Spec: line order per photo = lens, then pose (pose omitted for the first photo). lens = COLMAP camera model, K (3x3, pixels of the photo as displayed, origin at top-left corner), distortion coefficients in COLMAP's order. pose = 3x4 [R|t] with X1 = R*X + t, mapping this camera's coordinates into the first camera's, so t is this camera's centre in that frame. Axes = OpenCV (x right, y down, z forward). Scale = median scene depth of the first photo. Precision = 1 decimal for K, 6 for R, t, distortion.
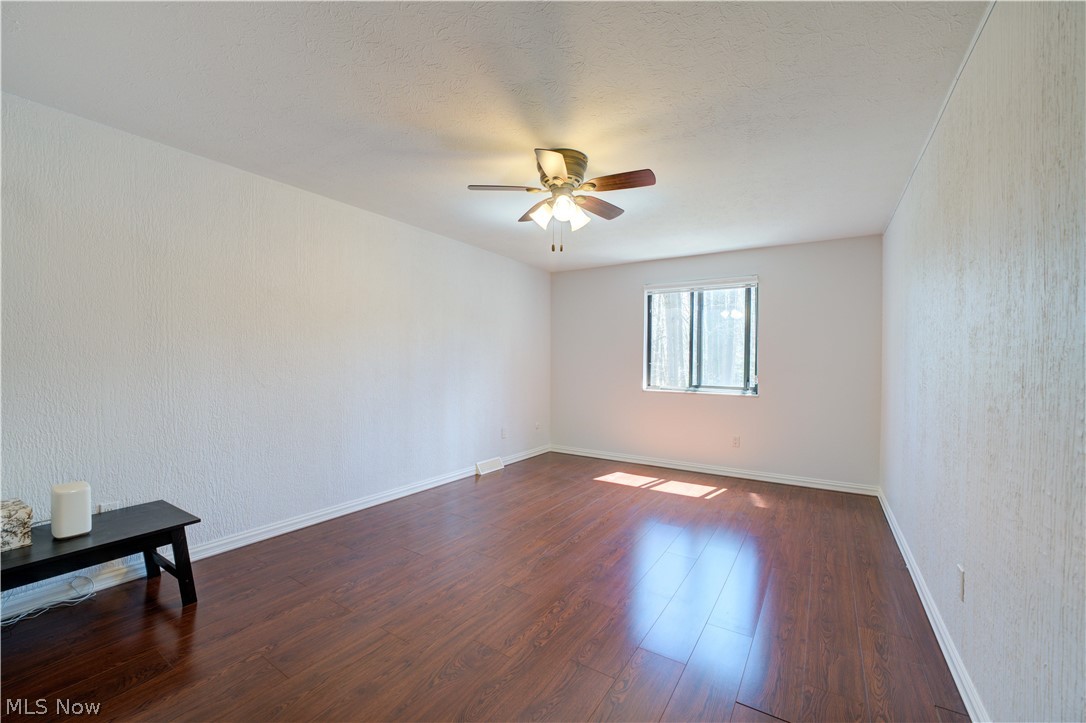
lens RADIAL K [[435.5, 0, 541.9], [0, 435.5, 363.9], [0, 0, 1]] dist [-0.032320, 0.004902]
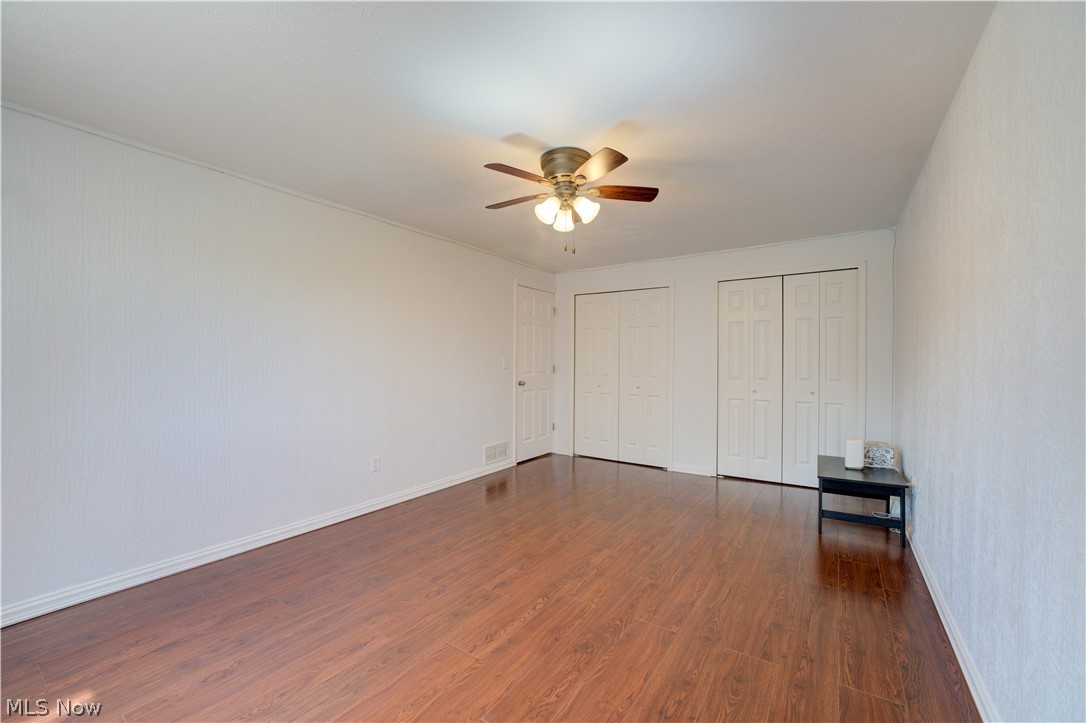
lens RADIAL K [[435.5, 0, 541.9], [0, 435.5, 363.9], [0, 0, 1]] dist [-0.032320, 0.004902]
pose [[-0.999657, -0.011883, 0.023345, 0.067320], [-0.011701, 0.999900, 0.007891, -0.009199], [-0.023436, 0.007616, -0.999696, 1.850383]]
